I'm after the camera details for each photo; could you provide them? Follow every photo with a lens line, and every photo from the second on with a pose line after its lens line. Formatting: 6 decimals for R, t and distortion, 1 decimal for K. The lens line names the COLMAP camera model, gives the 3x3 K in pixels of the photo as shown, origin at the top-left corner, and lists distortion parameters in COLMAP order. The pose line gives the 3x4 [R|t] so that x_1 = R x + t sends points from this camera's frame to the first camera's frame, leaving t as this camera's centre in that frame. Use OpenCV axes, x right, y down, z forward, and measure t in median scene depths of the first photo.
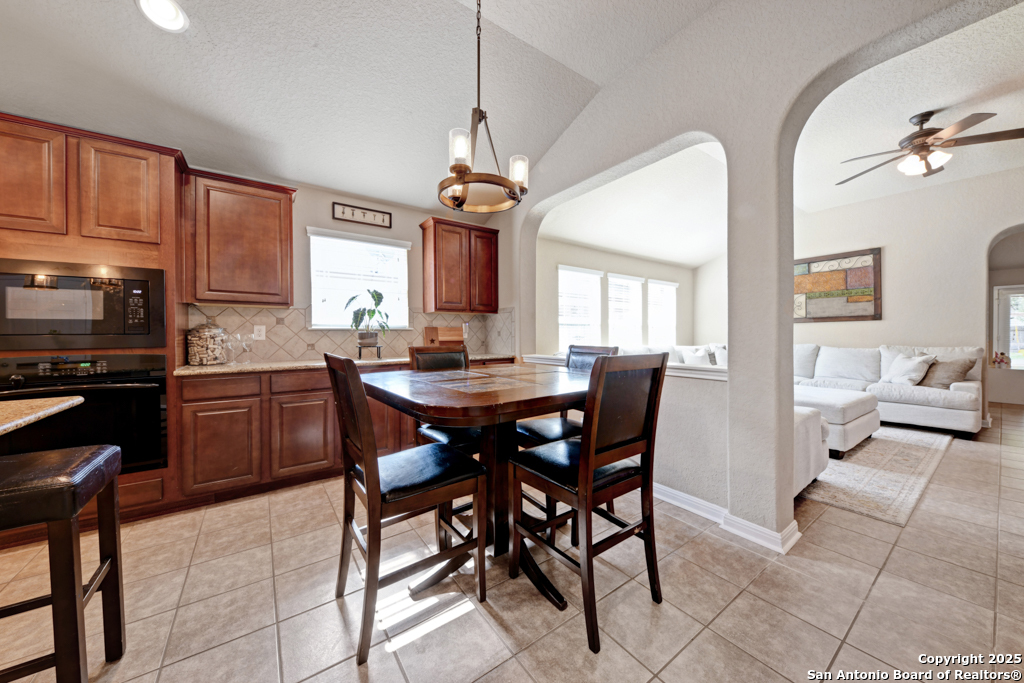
lens RADIAL K [[359.2, 0, 514.9], [0, 359.2, 336.0], [0, 0, 1]] dist [-0.000891, -0.001309]
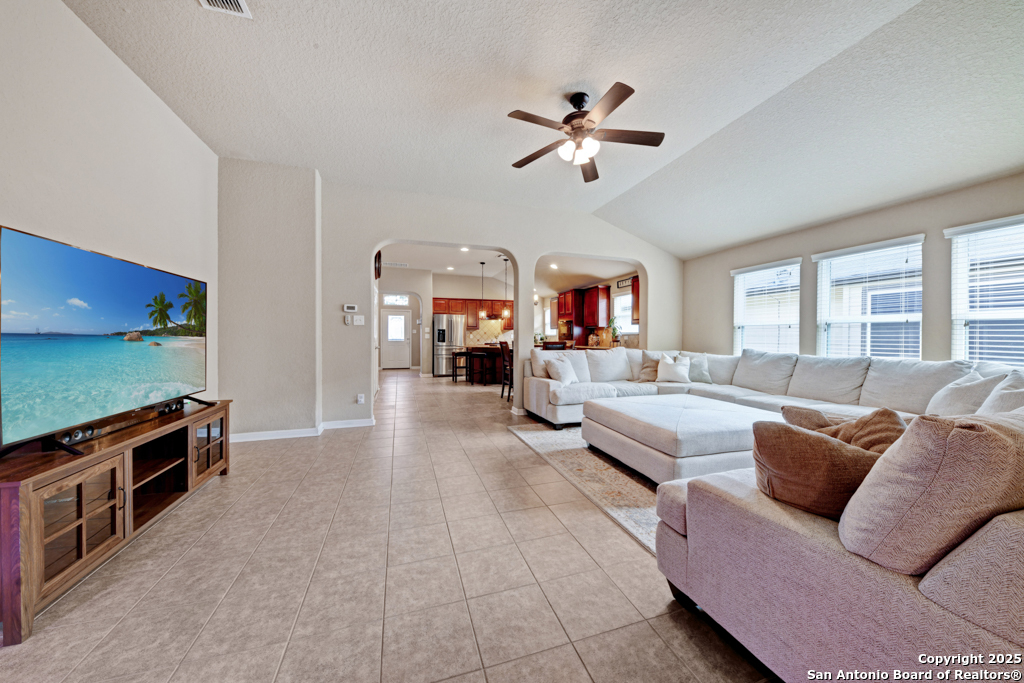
lens RADIAL K [[359.2, 0, 513.6], [0, 359.2, 338.7], [0, 0, 1]] dist [-0.000891, -0.001309]
pose [[-0.309938, 0.007886, -0.950724, 1.249058], [-0.005106, 0.999937, 0.009958, -0.007770], [0.950743, 0.007940, -0.309878, 0.682771]]
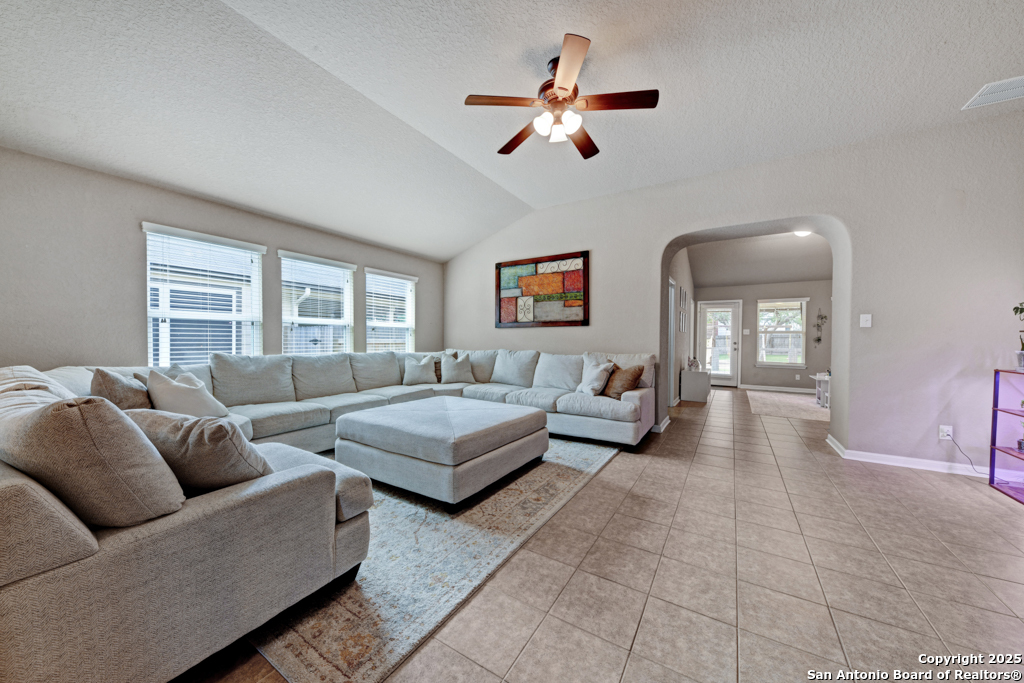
lens RADIAL K [[359.2, 0, 505.0], [0, 359.2, 344.6], [0, 0, 1]] dist [-0.000891, -0.001309]
pose [[0.926260, 0.004614, 0.376856, 0.443909], [-0.011413, 0.999810, 0.015810, -0.006051], [-0.376712, -0.018945, 0.926137, 0.180680]]
